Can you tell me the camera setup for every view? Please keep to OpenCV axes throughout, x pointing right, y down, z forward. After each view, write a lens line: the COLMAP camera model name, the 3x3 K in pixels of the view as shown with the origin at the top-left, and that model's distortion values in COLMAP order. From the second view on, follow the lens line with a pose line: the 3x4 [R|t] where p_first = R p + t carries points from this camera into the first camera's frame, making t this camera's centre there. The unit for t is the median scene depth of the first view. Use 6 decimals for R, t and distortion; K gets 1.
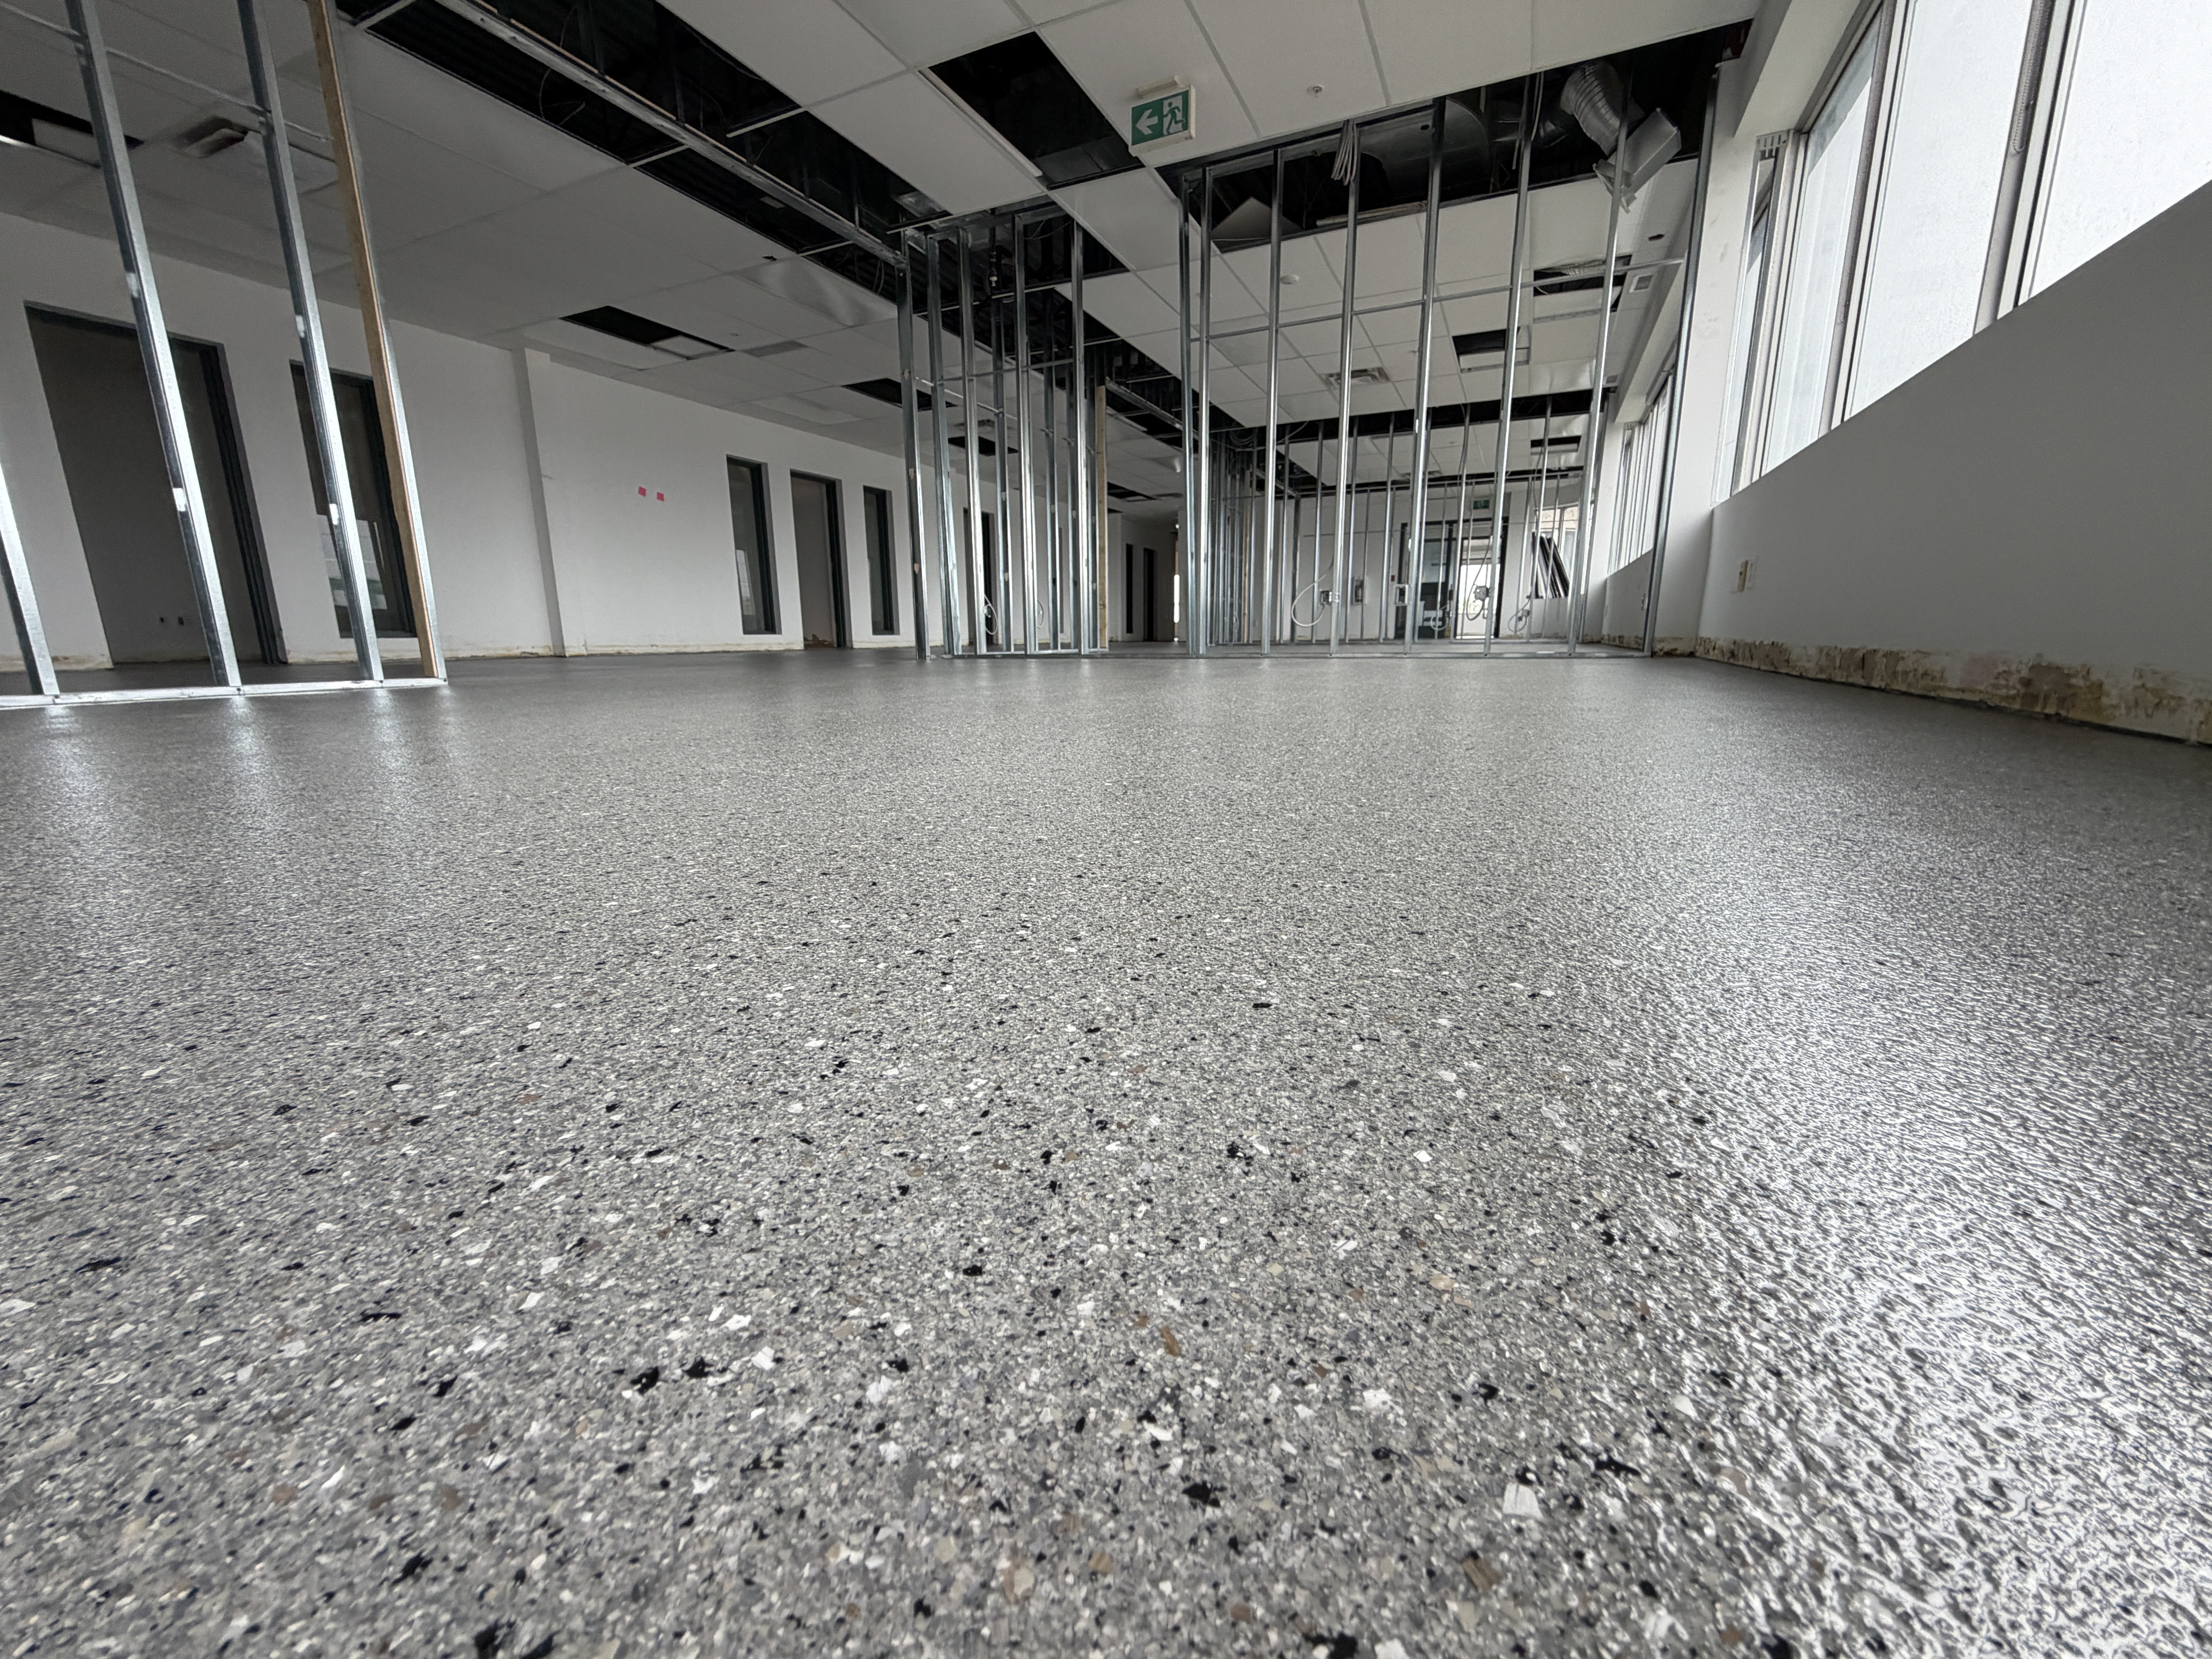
lens RADIAL K [[883.4, 0, 1095.3], [0, 883.4, 830.9], [0, 0, 1]] dist [-0.001115, -0.000447]
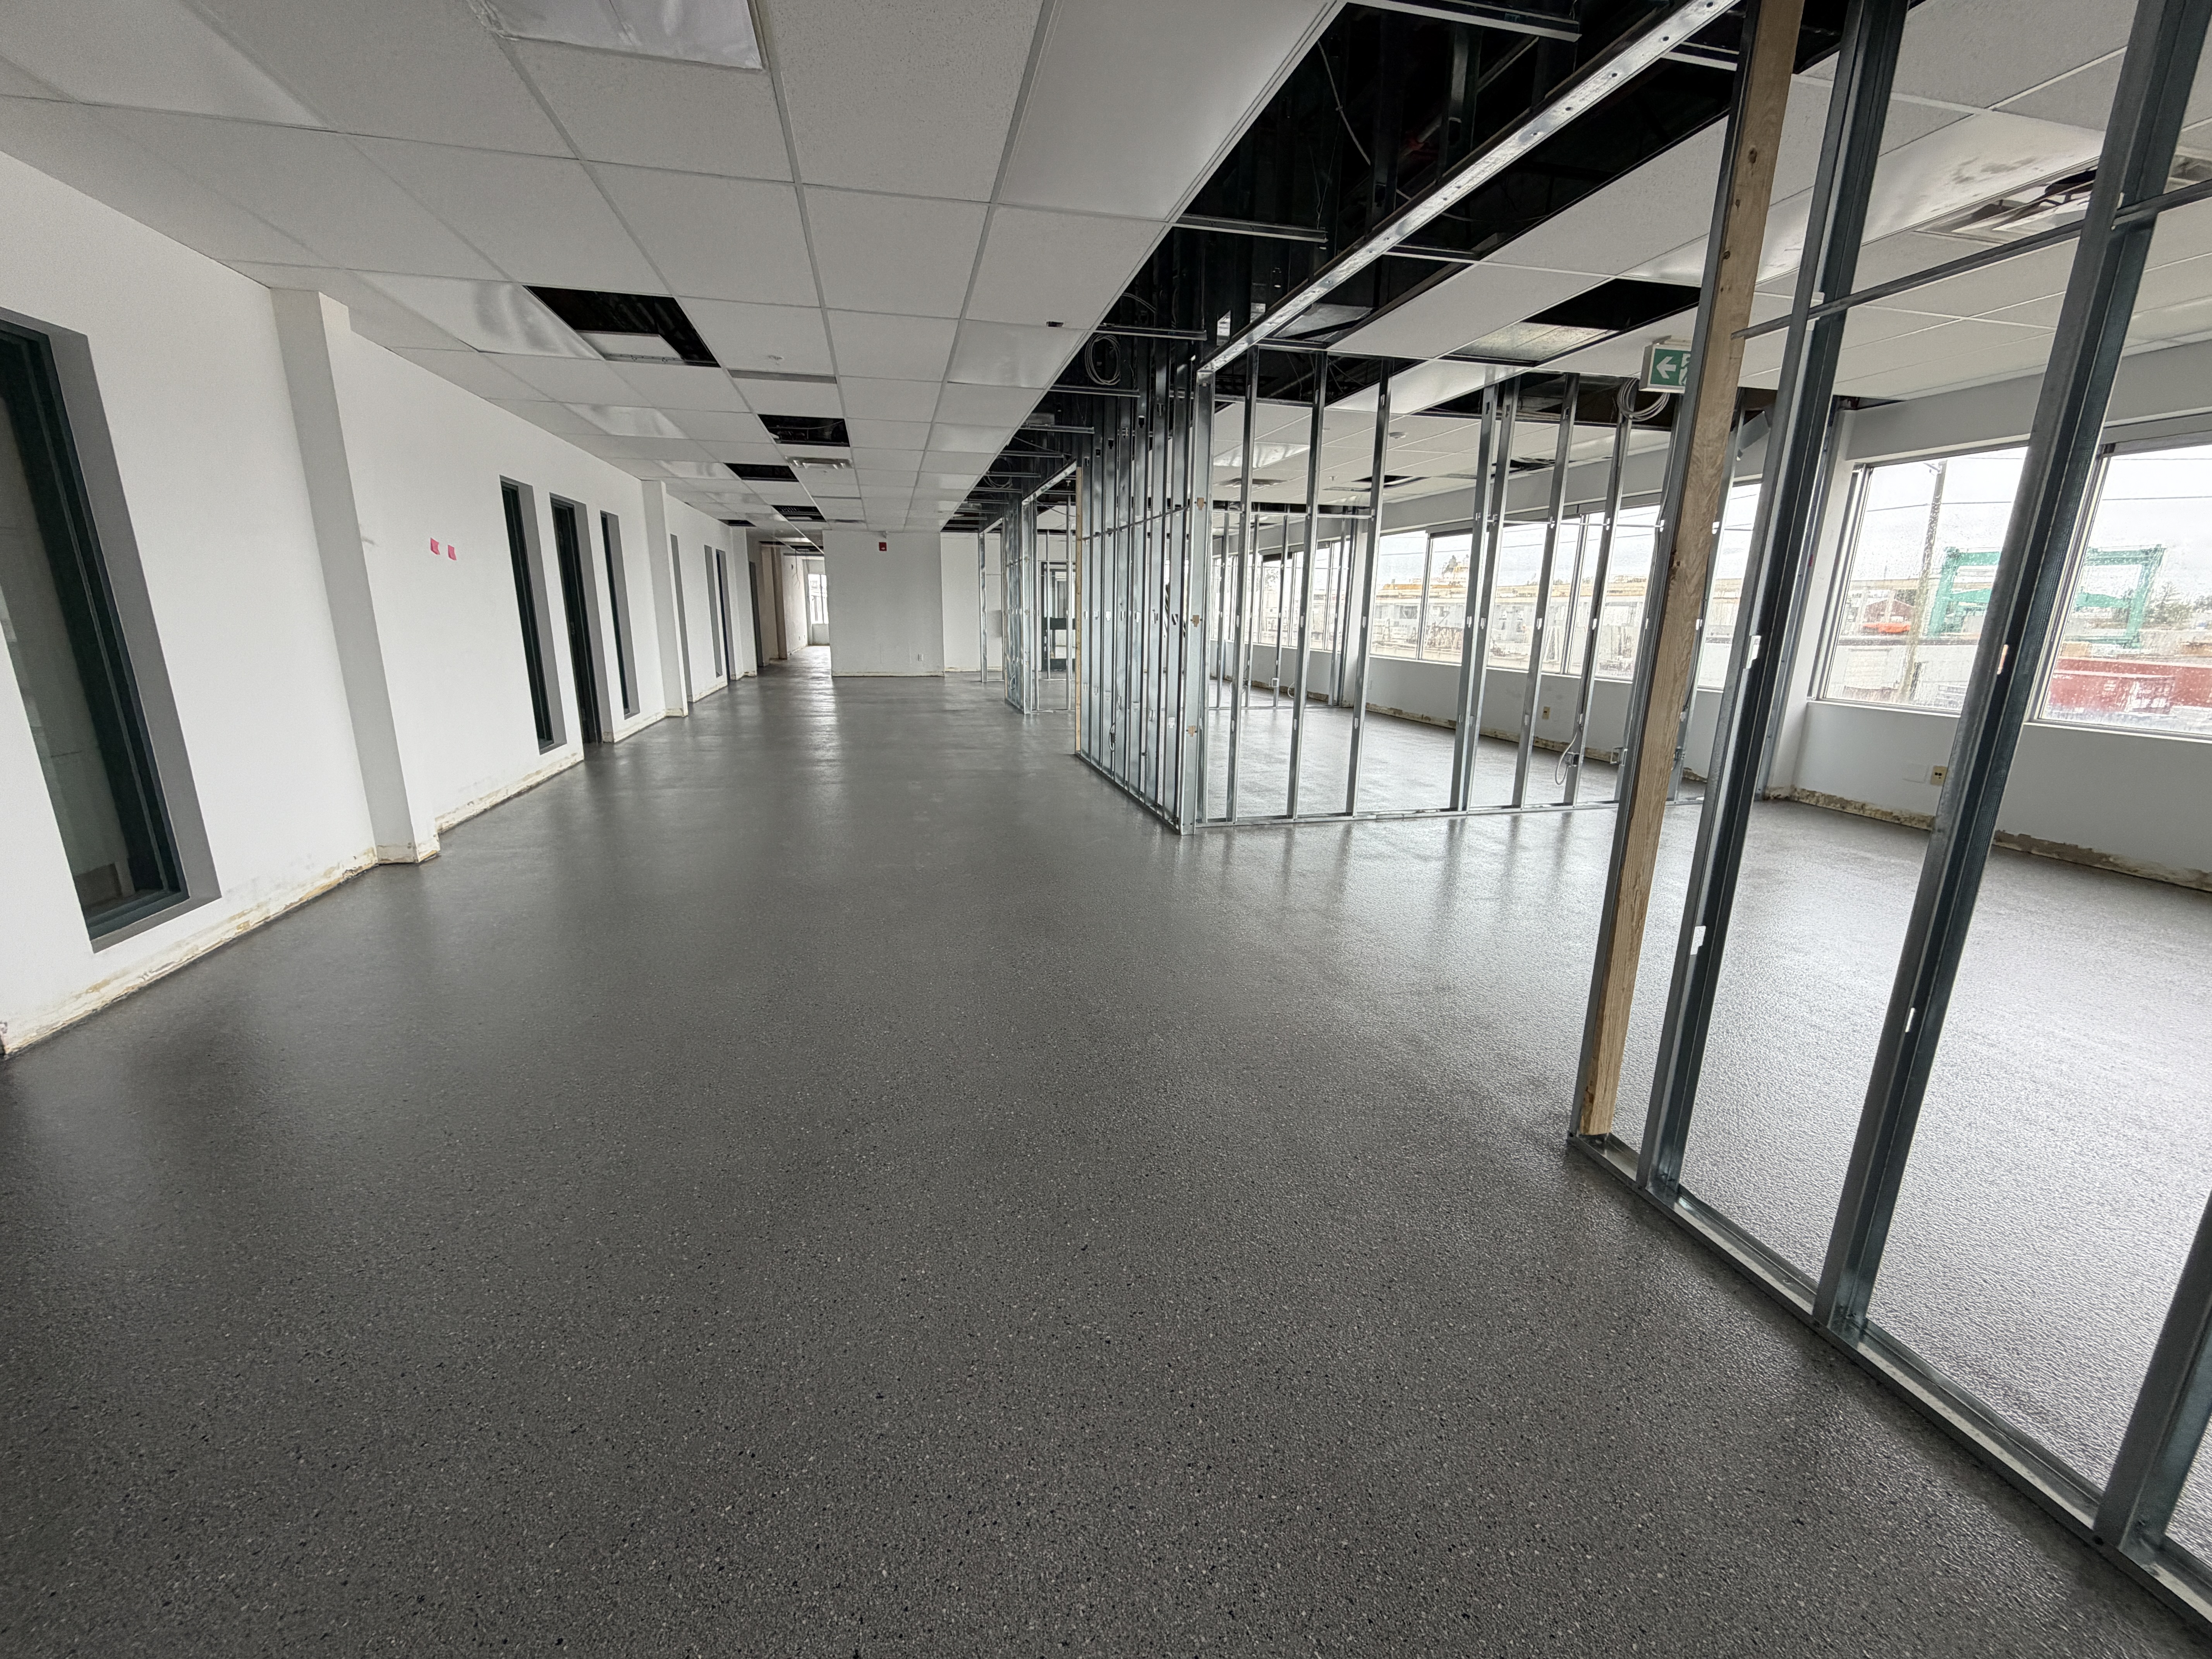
lens RADIAL K [[883.4, 0, 1095.3], [0, 883.4, 830.9], [0, 0, 1]] dist [-0.001115, -0.000447]
pose [[0.779245, -0.132501, 0.612553, -0.637700], [0.115183, 0.991025, 0.067841, -0.216626], [-0.616044, 0.017691, 0.787513, 0.319664]]
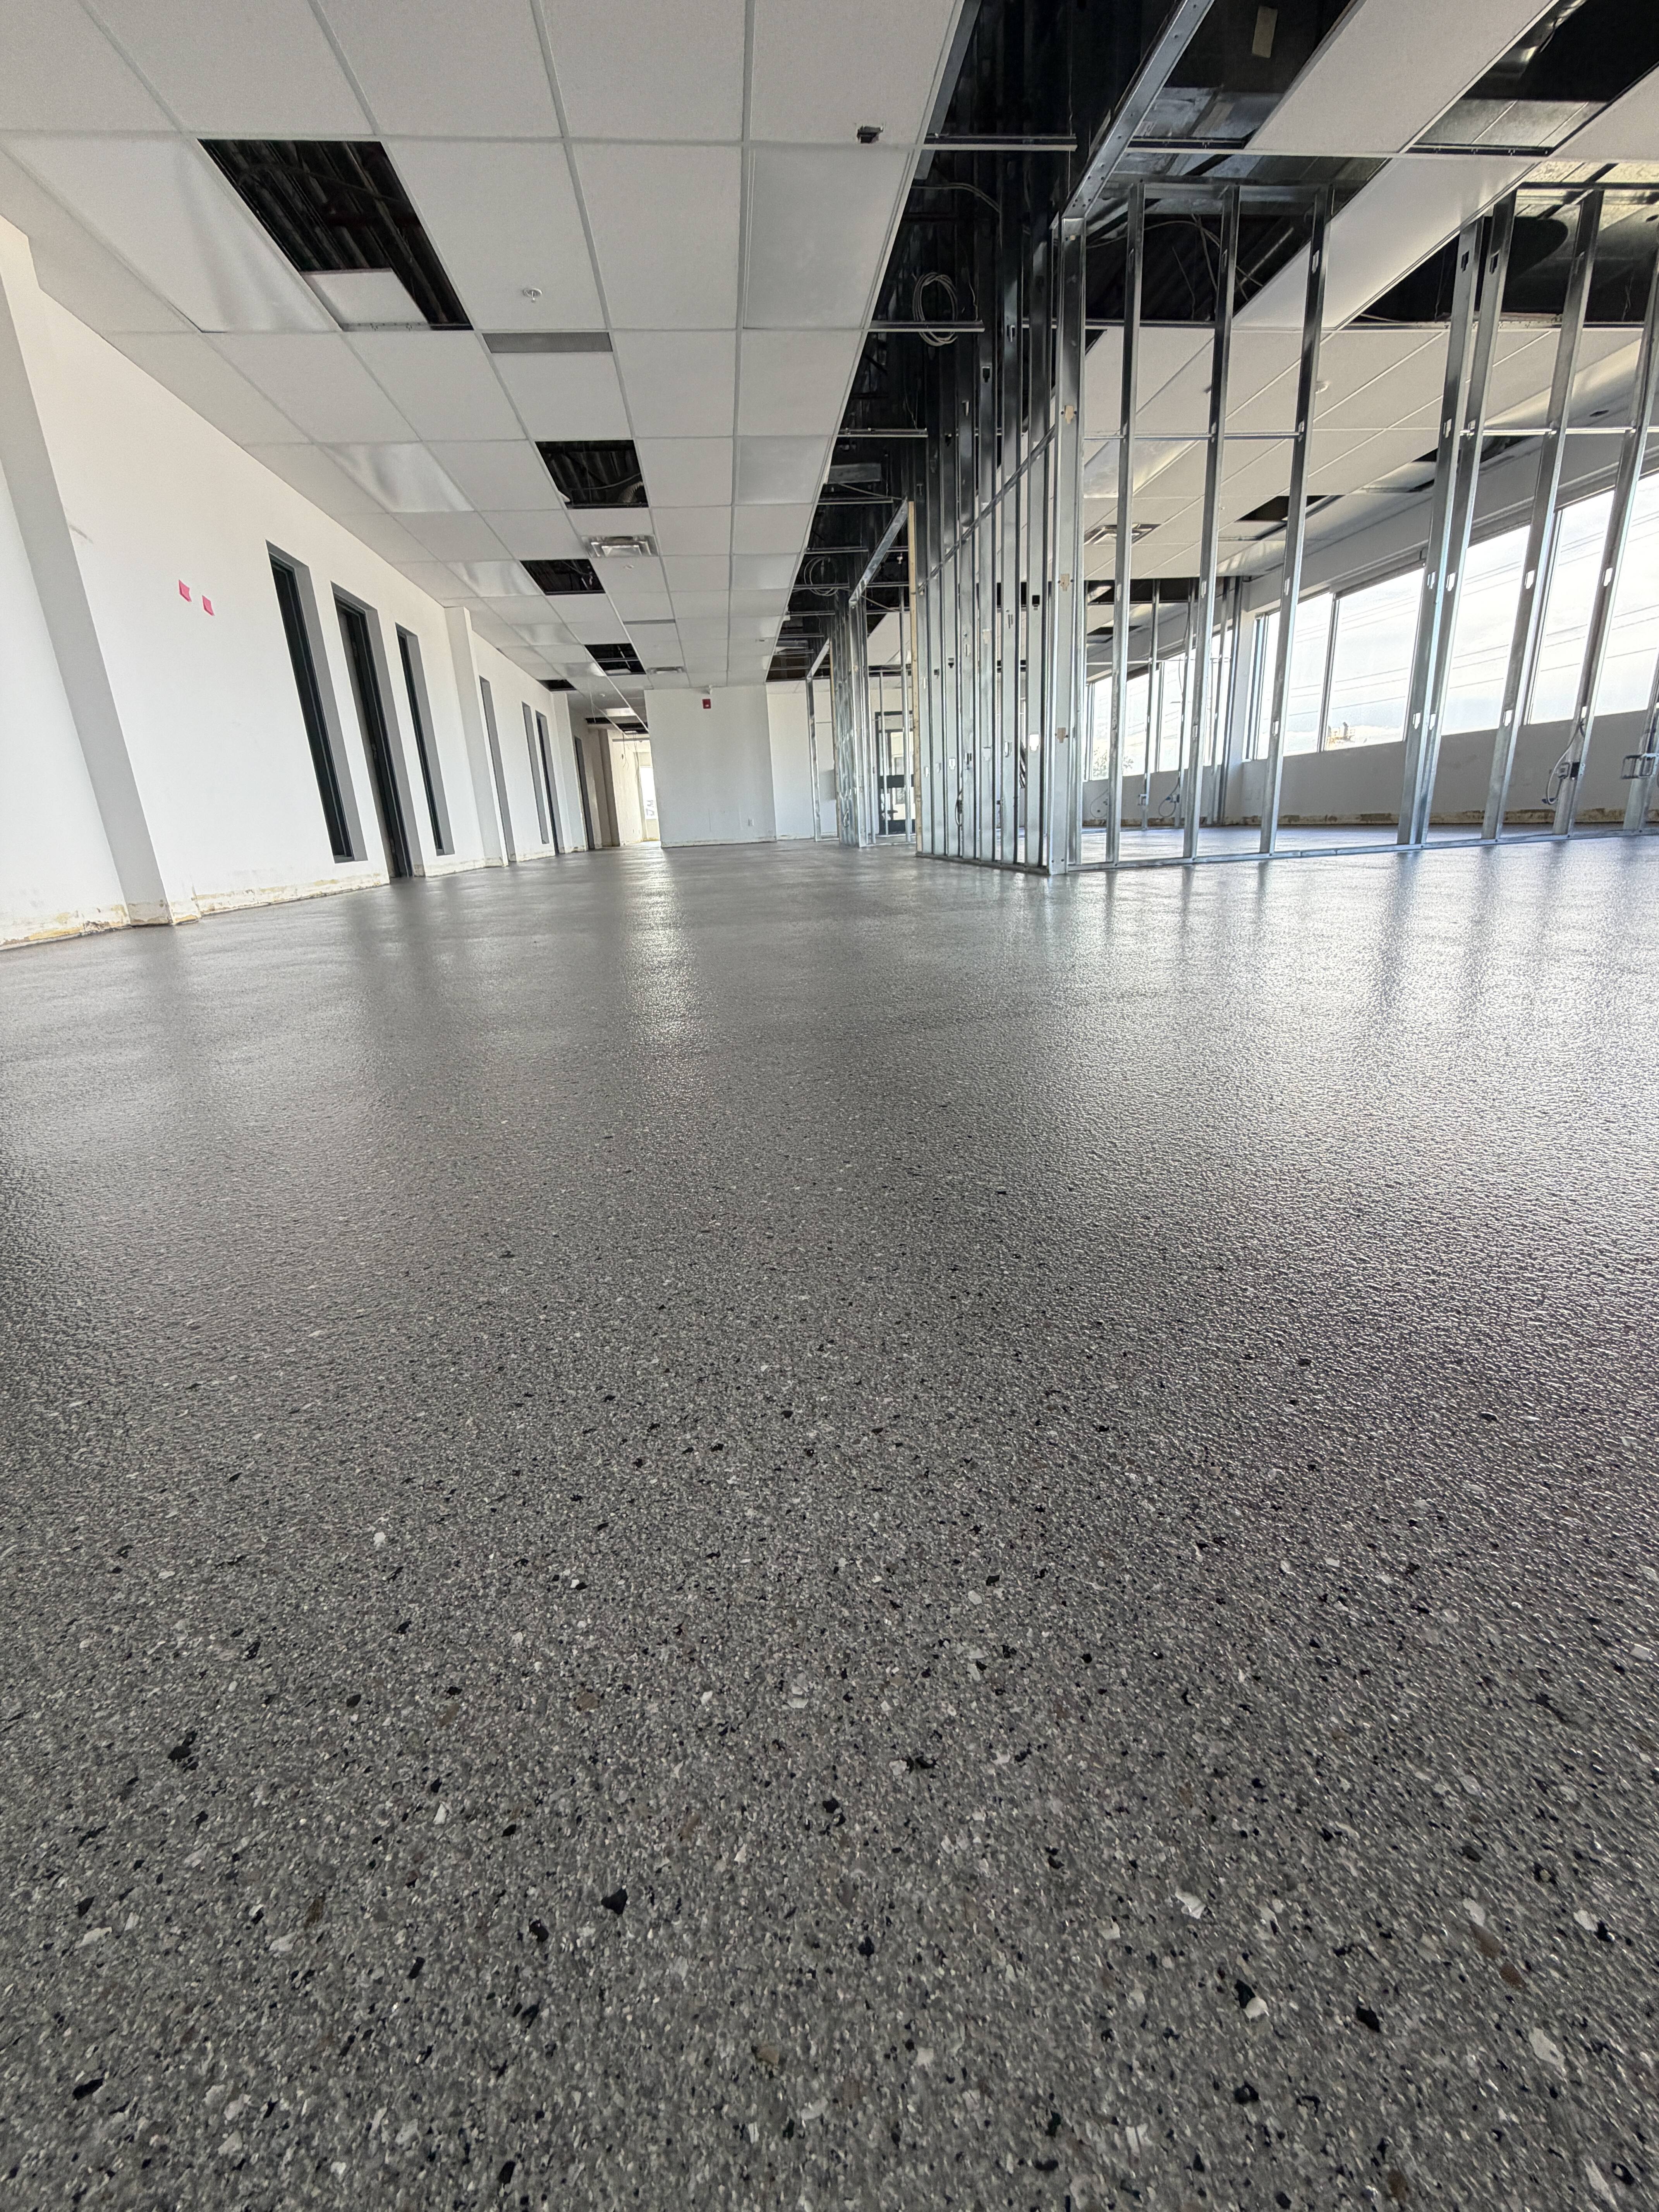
lens RADIAL K [[883.4, 0, 829.5], [0, 883.4, 1106.0], [0, 0, 1]] dist [-0.001115, -0.000447]
pose [[0.844668, -0.194564, 0.498680, -0.585807], [0.156170, 0.980646, 0.118085, -0.104890], [-0.512003, -0.021863, 0.858705, 0.411561]]
